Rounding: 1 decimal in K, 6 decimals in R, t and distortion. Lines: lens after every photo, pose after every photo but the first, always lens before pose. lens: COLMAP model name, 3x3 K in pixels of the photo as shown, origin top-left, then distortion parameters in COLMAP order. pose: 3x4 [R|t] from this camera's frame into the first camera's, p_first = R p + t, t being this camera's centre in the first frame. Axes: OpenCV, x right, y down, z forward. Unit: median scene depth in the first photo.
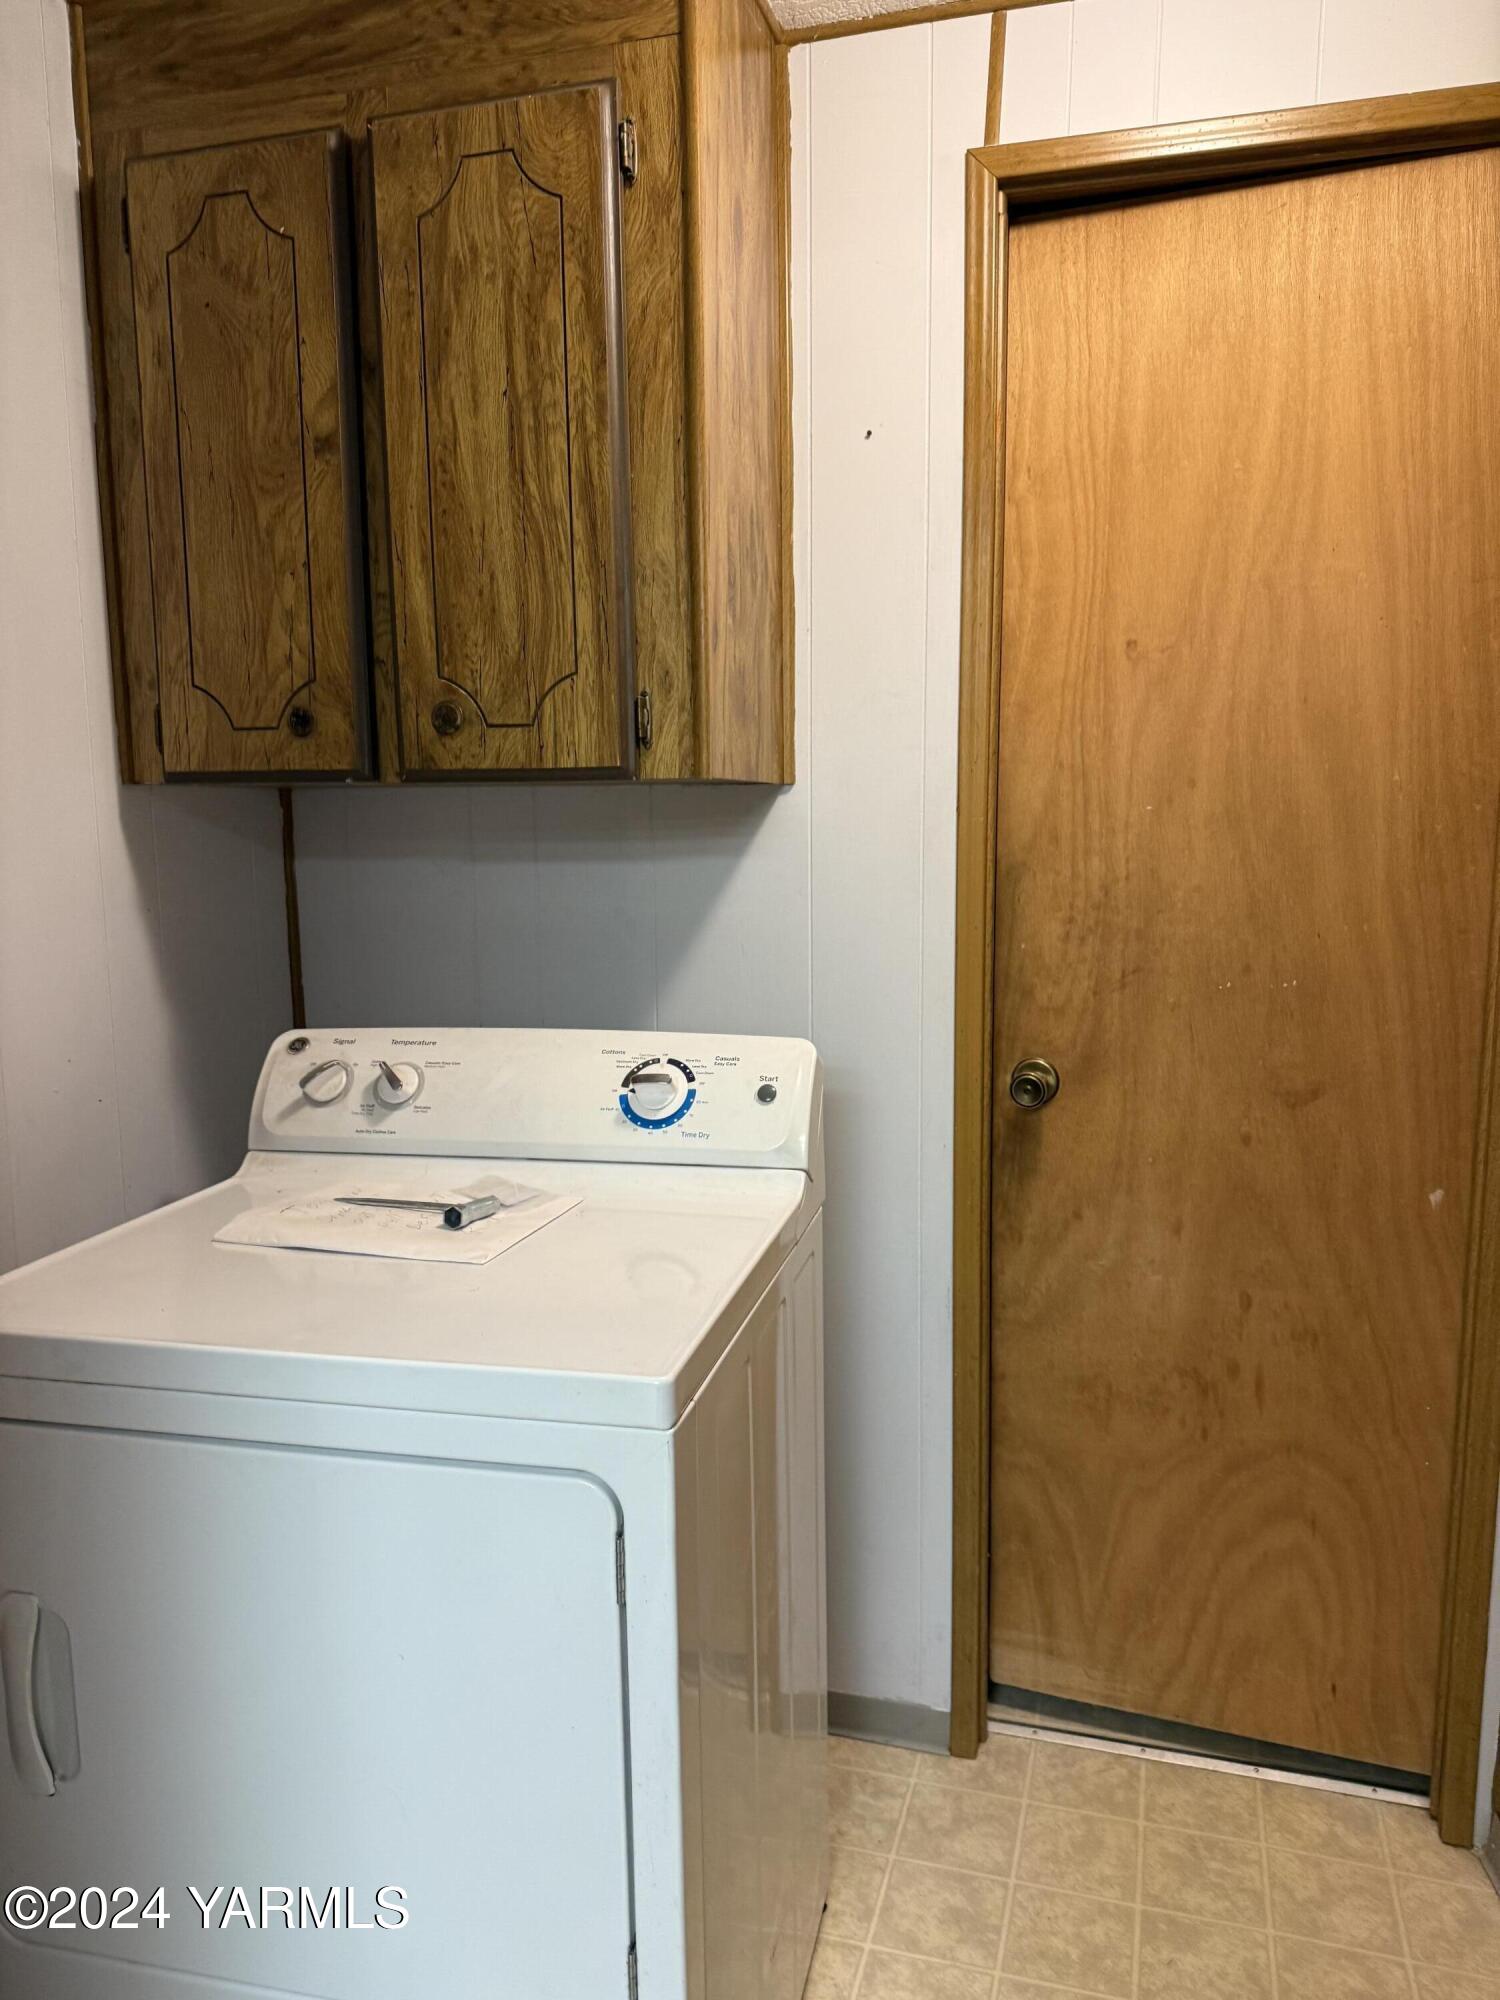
lens RADIAL K [[1393.5, 0, 761.7], [0, 1393.5, 1016.8], [0, 0, 1]] dist [0.059698, -0.079887]
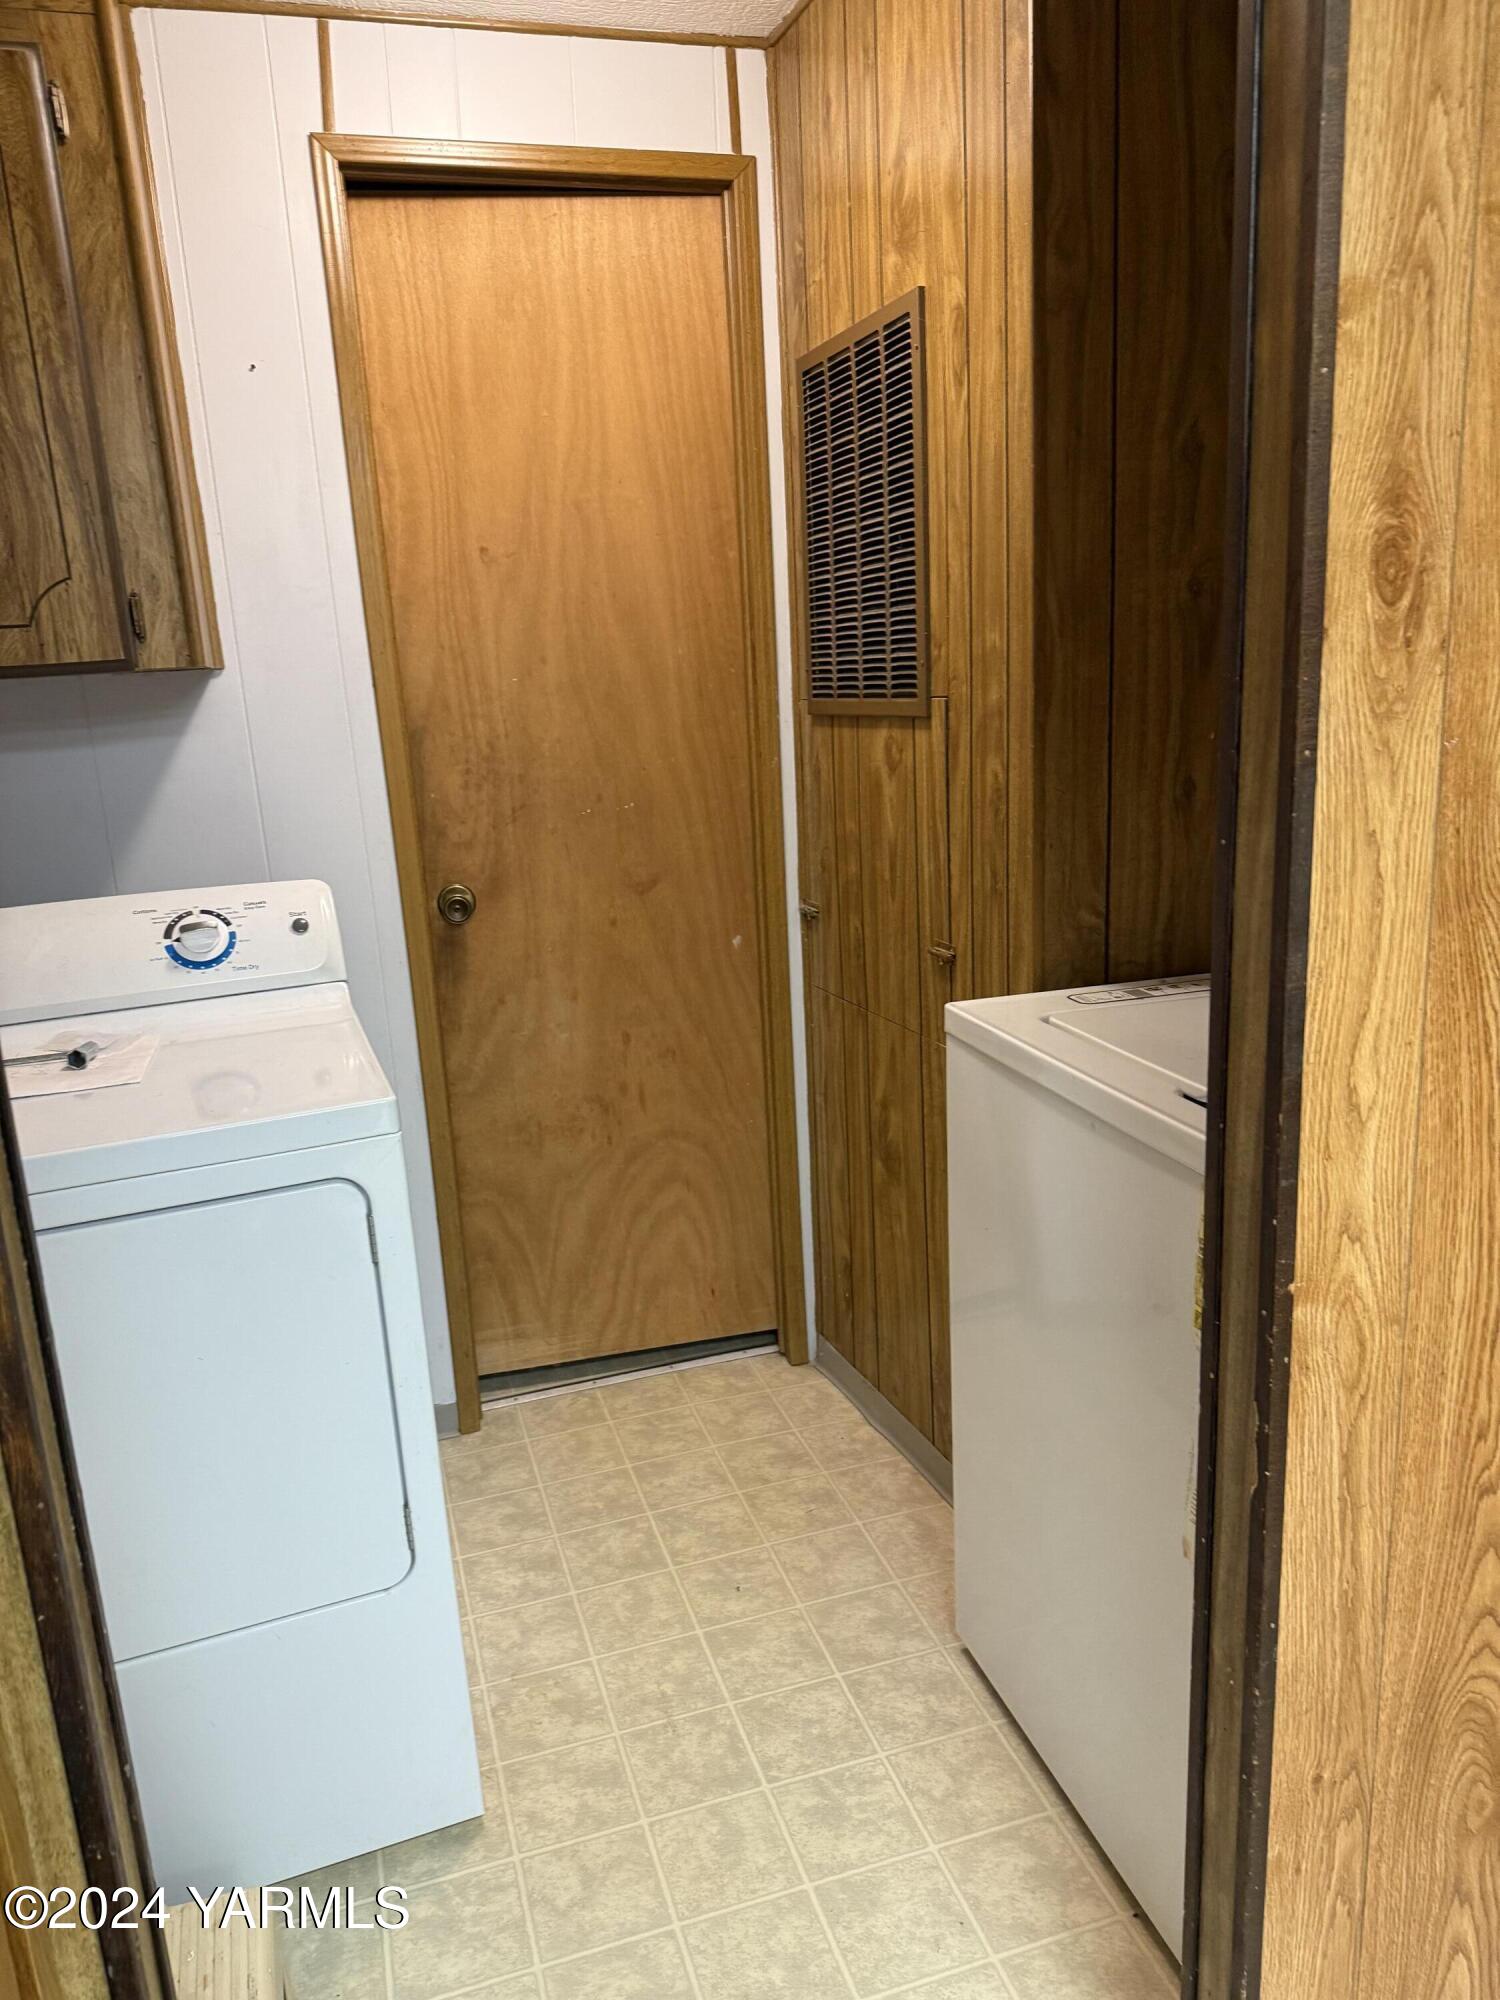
lens RADIAL K [[1393.5, 0, 723.8], [0, 1393.5, 1013.4], [0, 0, 1]] dist [0.059698, -0.079887]
pose [[0.836874, -0.170788, 0.520071, -0.296156], [0.127374, 0.984760, 0.118424, 0.028339], [-0.532370, -0.032862, 0.845874, -0.221068]]
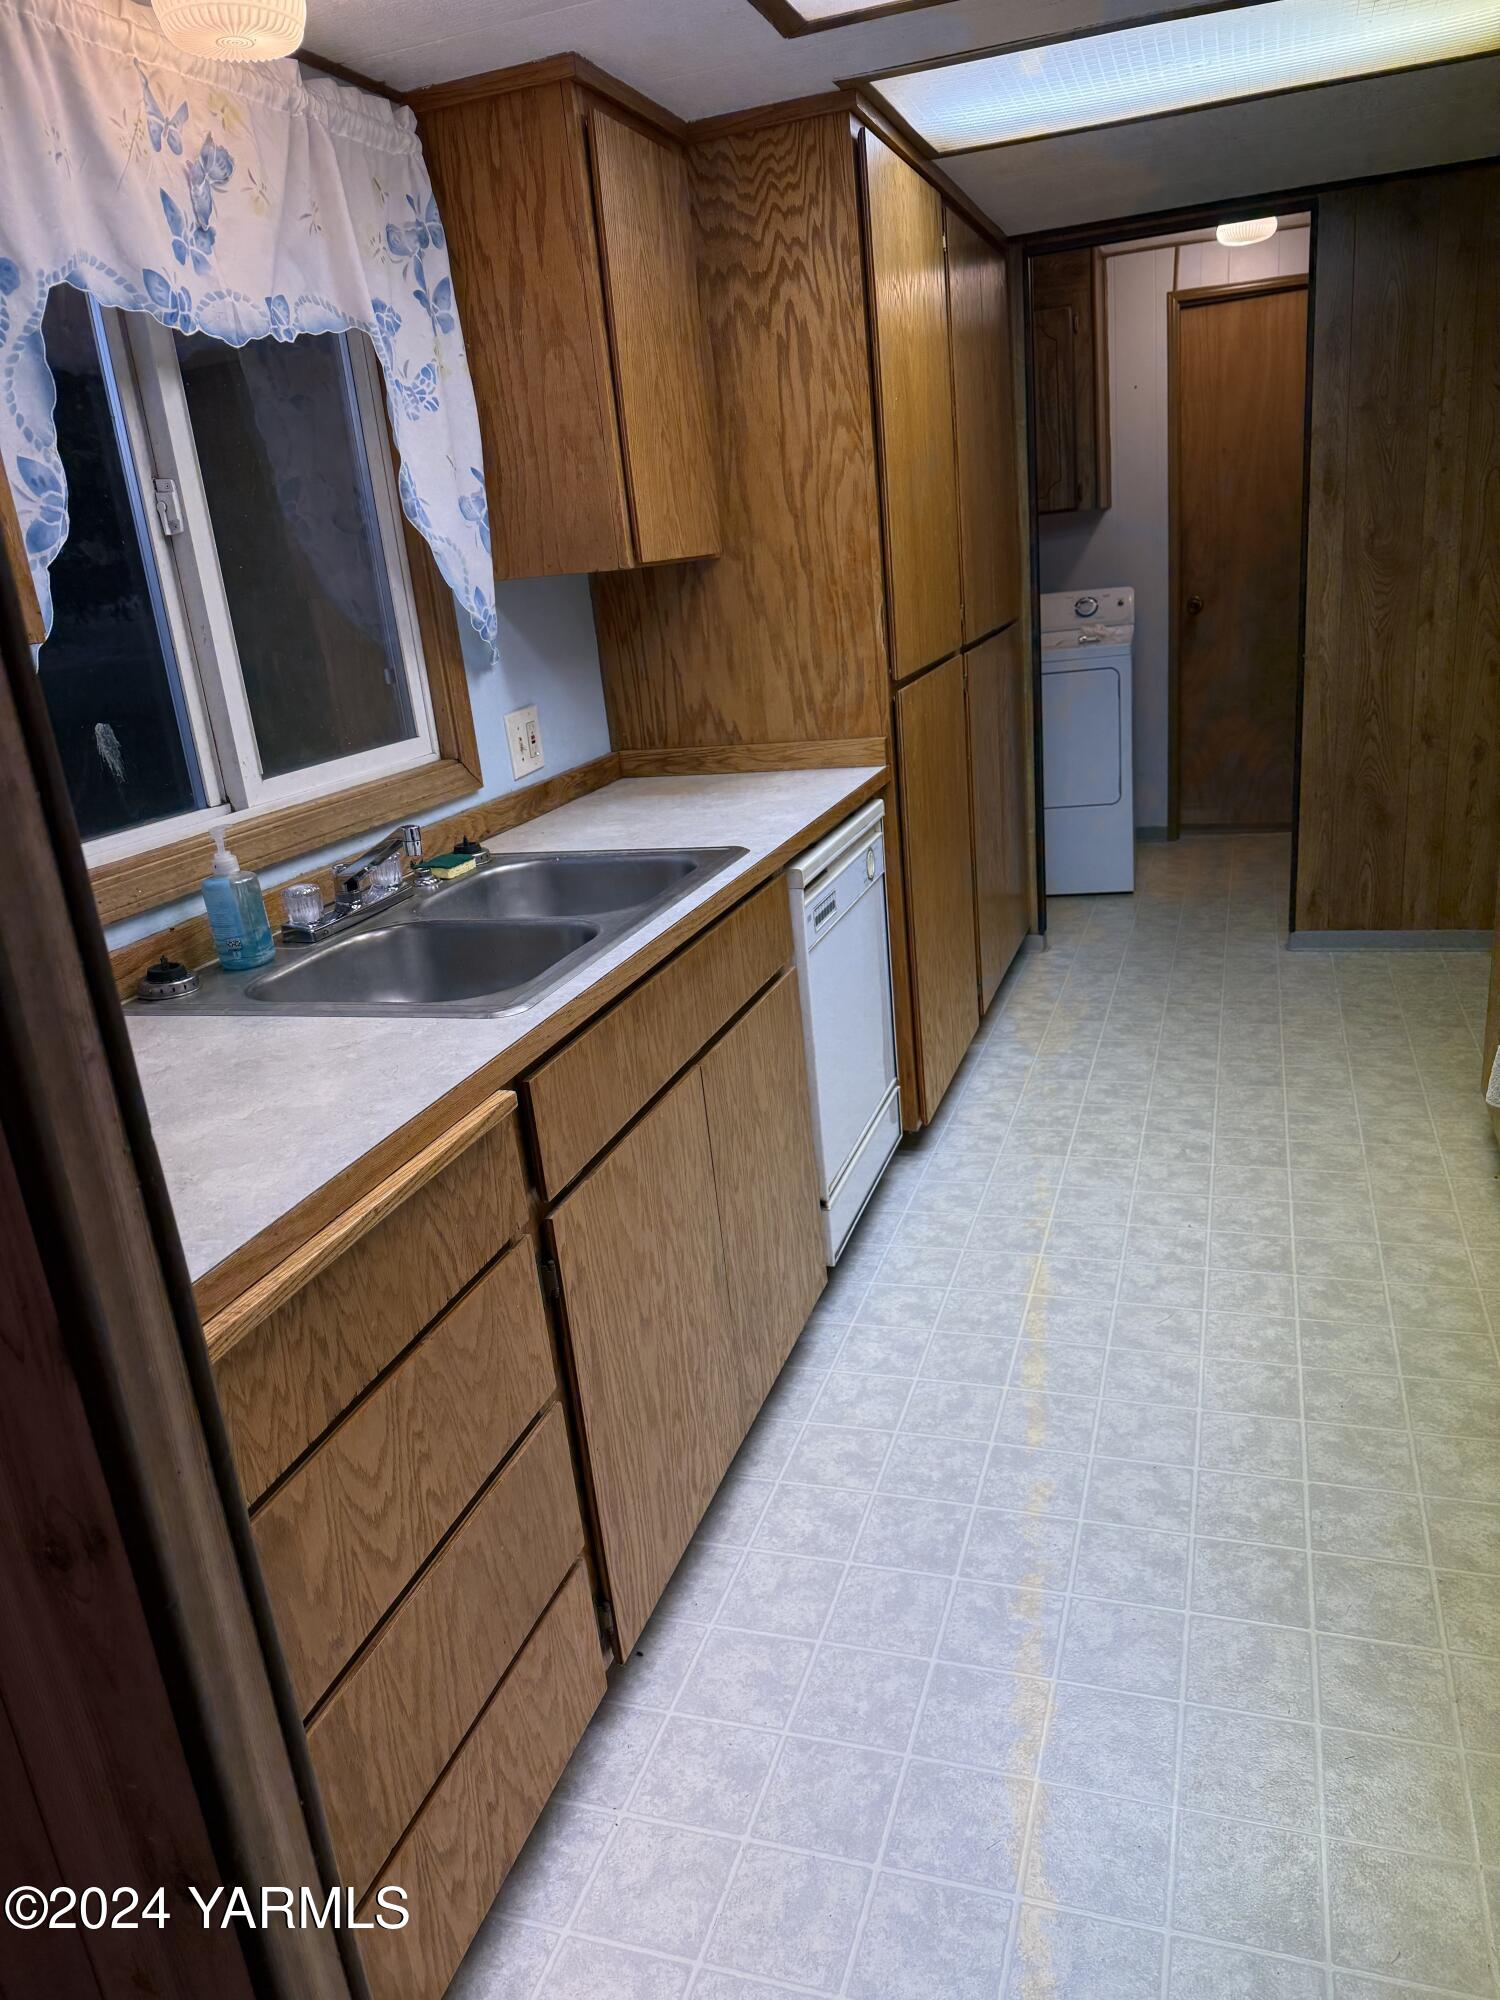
lens RADIAL K [[1393.5, 0, 761.5], [0, 1393.5, 997.3], [0, 0, 1]] dist [0.059698, -0.079887]
pose [[0.995848, -0.070041, -0.058143, -0.647813], [0.078994, 0.982337, 0.169626, 0.306033], [0.045235, -0.173515, 0.983792, -2.276428]]
